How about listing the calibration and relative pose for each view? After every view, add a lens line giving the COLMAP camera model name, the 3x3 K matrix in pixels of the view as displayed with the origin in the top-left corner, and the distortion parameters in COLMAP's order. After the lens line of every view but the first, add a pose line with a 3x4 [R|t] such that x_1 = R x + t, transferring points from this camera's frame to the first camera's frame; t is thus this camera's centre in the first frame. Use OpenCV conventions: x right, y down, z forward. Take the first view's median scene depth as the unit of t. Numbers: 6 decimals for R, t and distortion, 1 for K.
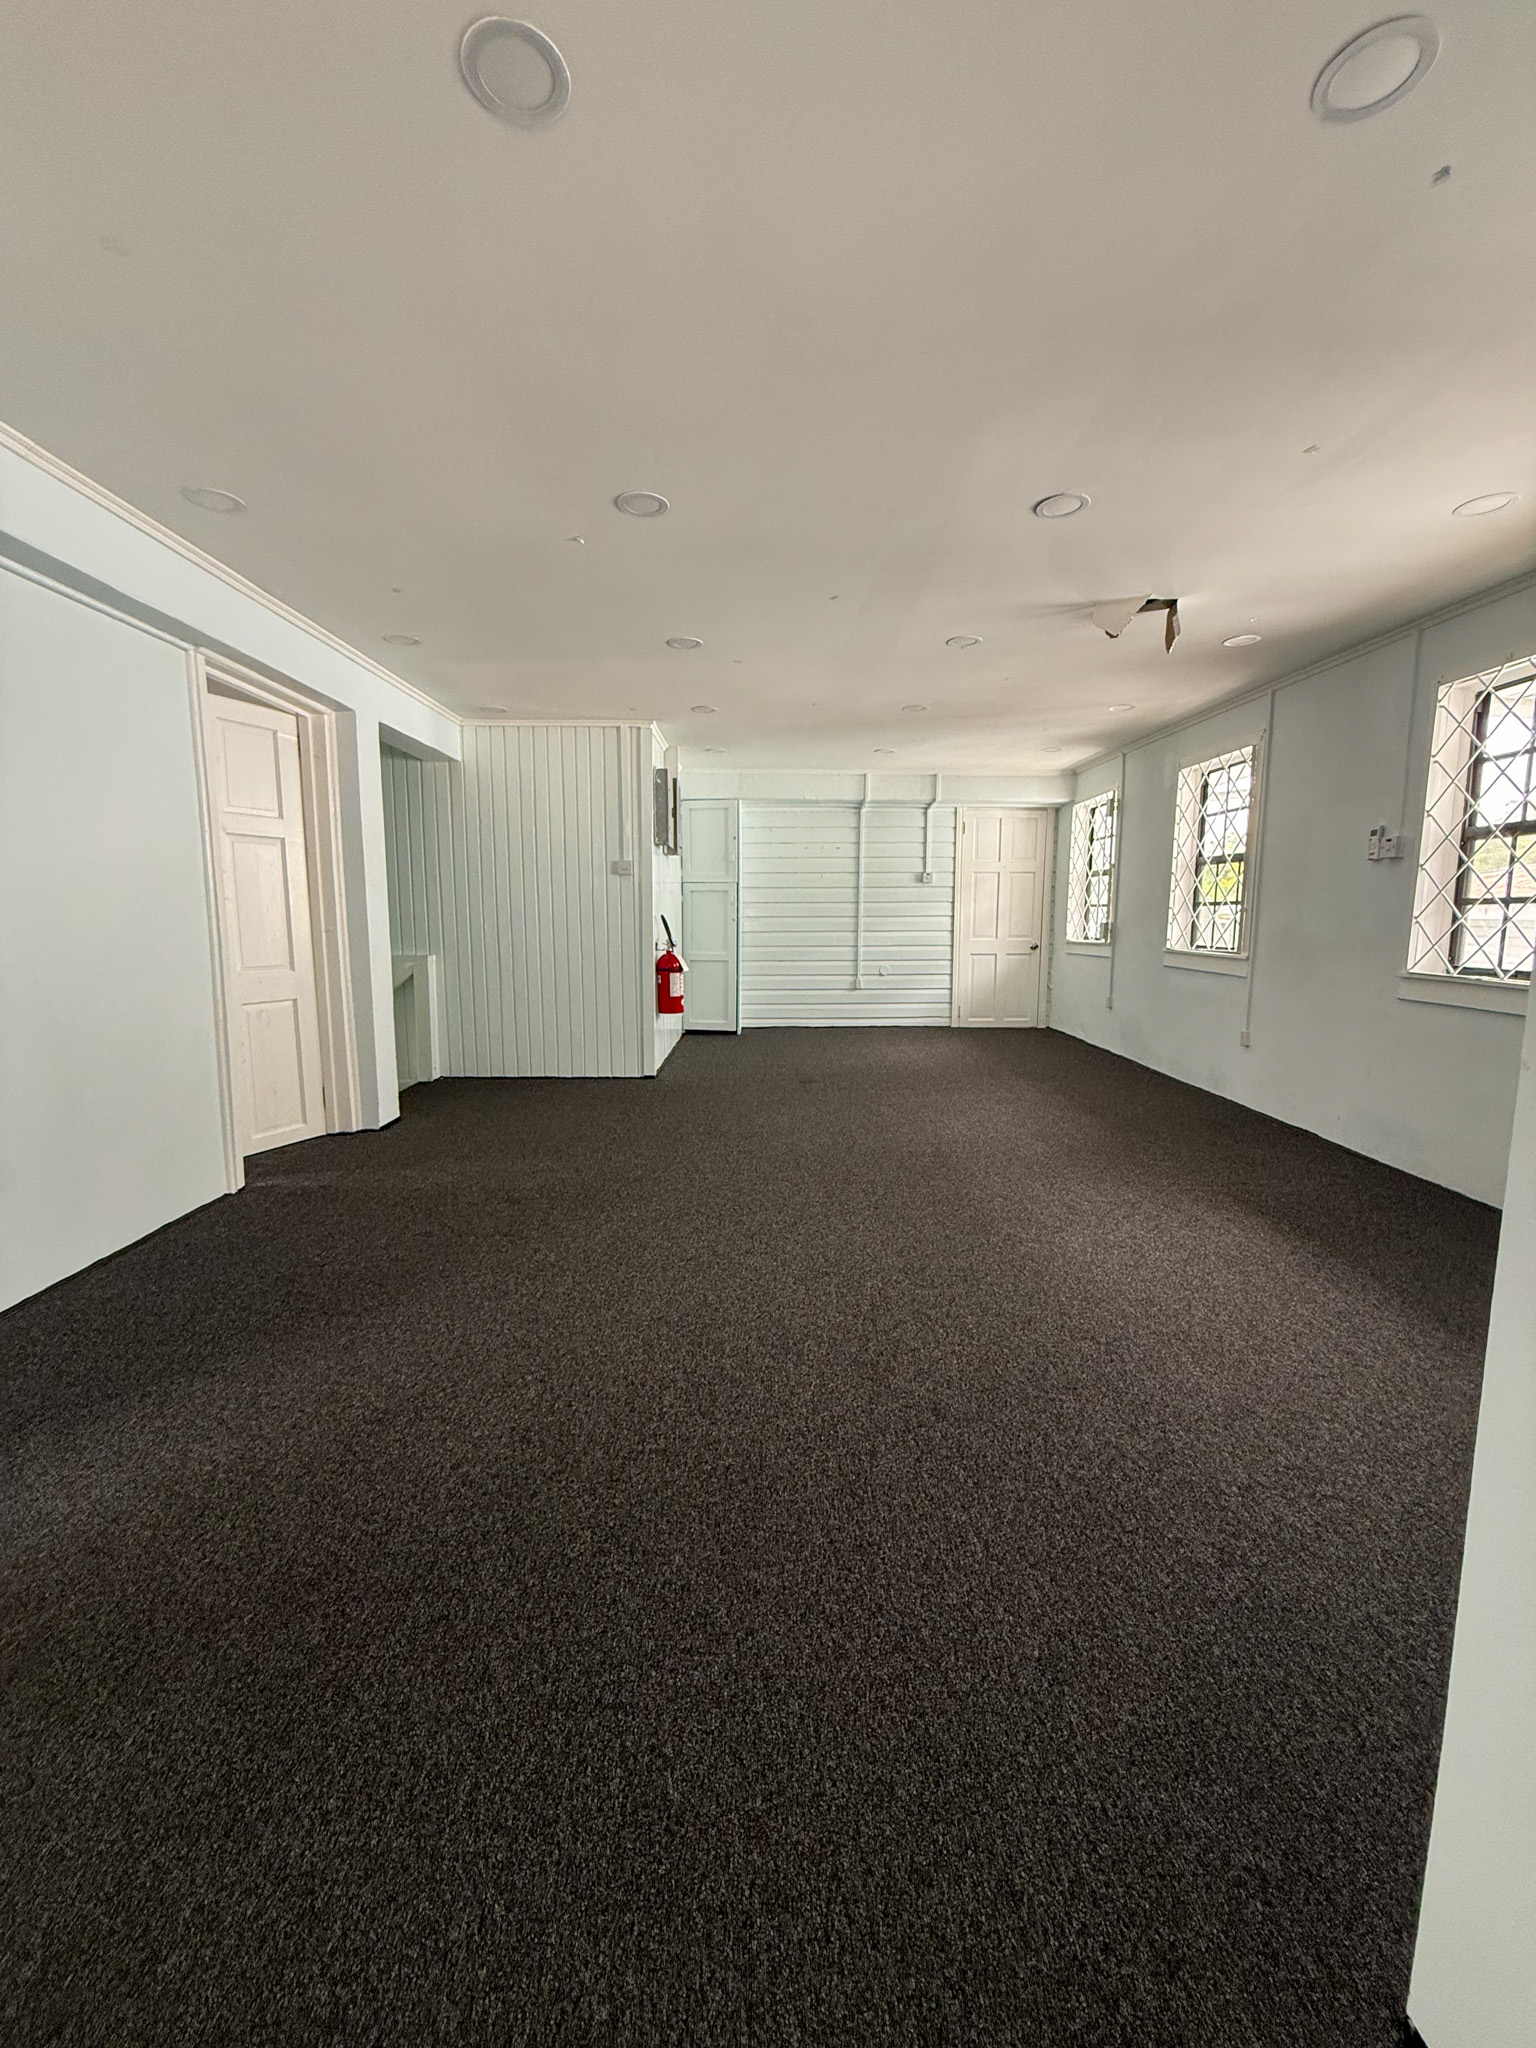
lens RADIAL K [[831.0, 0, 796.3], [0, 831.0, 1010.6], [0, 0, 1]] dist [0.000756, -0.000152]
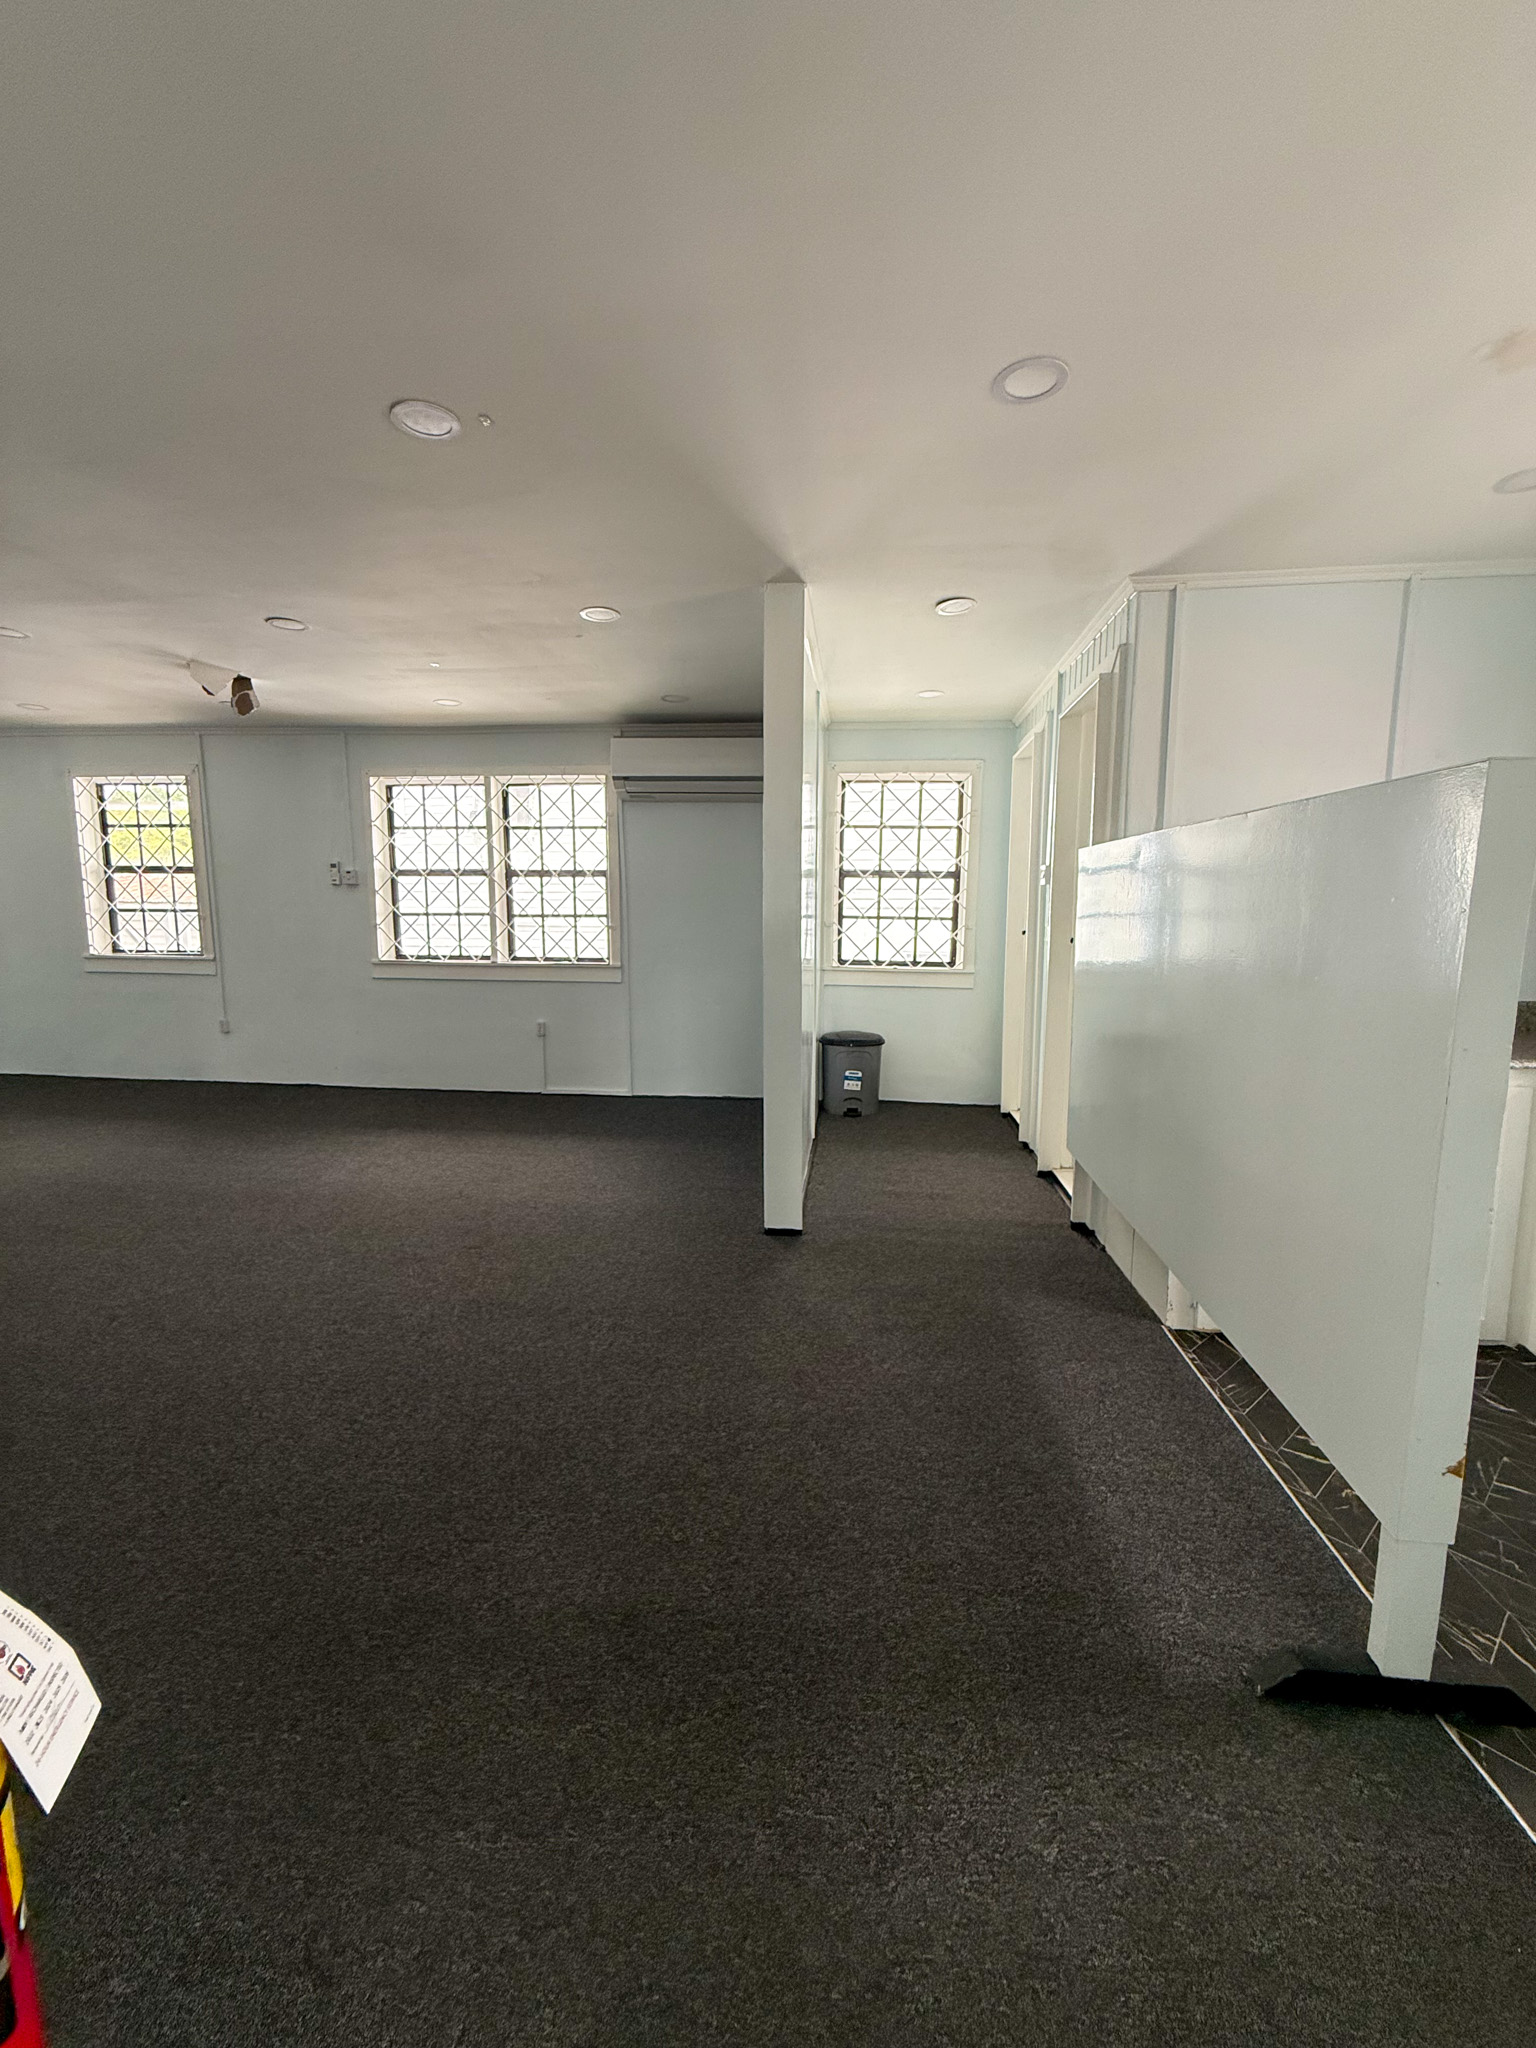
lens RADIAL K [[831.0, 0, 765.2], [0, 831.0, 1033.5], [0, 0, 1]] dist [0.000756, -0.000152]
pose [[0.115827, -0.154373, 0.981200, -0.746433], [0.107987, 0.983950, 0.142059, -0.056788], [-0.987382, 0.089503, 0.130638, 0.107852]]
